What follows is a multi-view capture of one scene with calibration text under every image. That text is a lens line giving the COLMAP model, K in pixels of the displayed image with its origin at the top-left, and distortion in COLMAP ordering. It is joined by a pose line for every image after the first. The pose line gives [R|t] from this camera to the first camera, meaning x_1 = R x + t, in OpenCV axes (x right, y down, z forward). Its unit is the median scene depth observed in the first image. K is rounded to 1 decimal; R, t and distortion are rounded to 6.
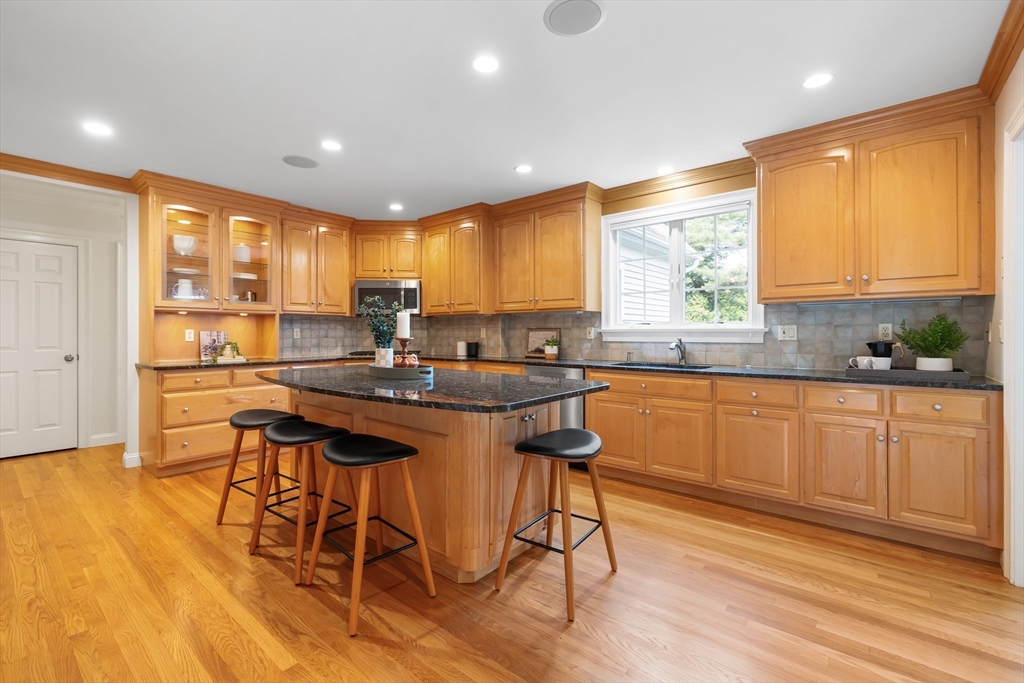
lens RADIAL K [[448.5, 0, 503.0], [0, 448.5, 334.8], [0, 0, 1]] dist [0.002085, 0.000215]
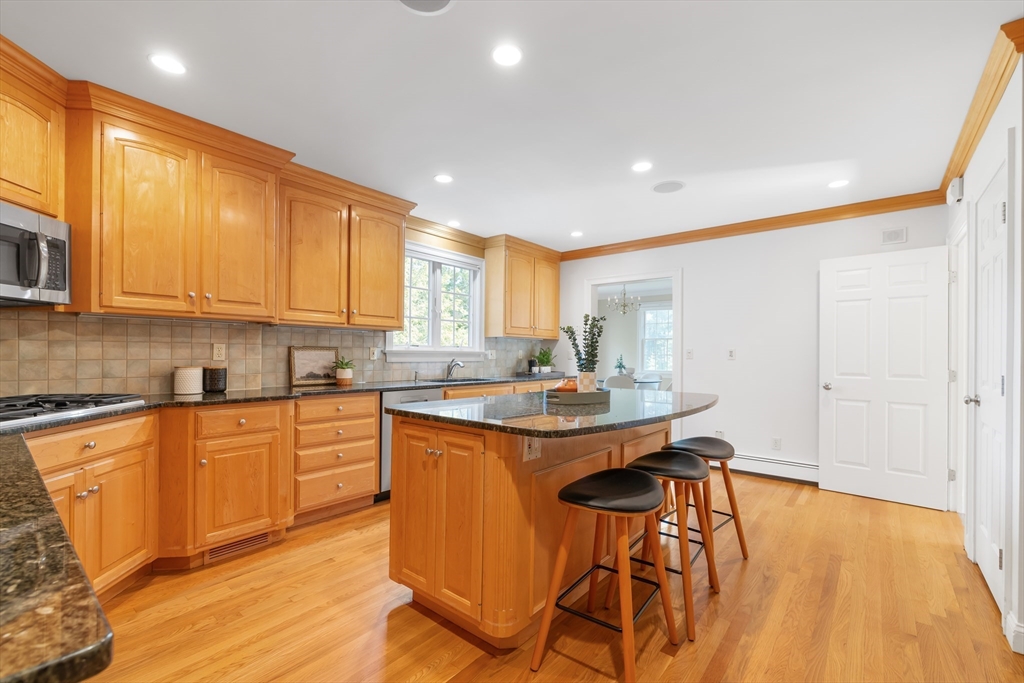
lens RADIAL K [[436.3, 0, 513.0], [0, 436.3, 344.0], [0, 0, 1]] dist [0.007100, -0.000264]
pose [[-0.007894, 0.020684, 0.999755, -1.112374], [-0.012464, 0.999706, -0.020781, -0.013178], [-0.999891, -0.012625, -0.007634, 1.102735]]
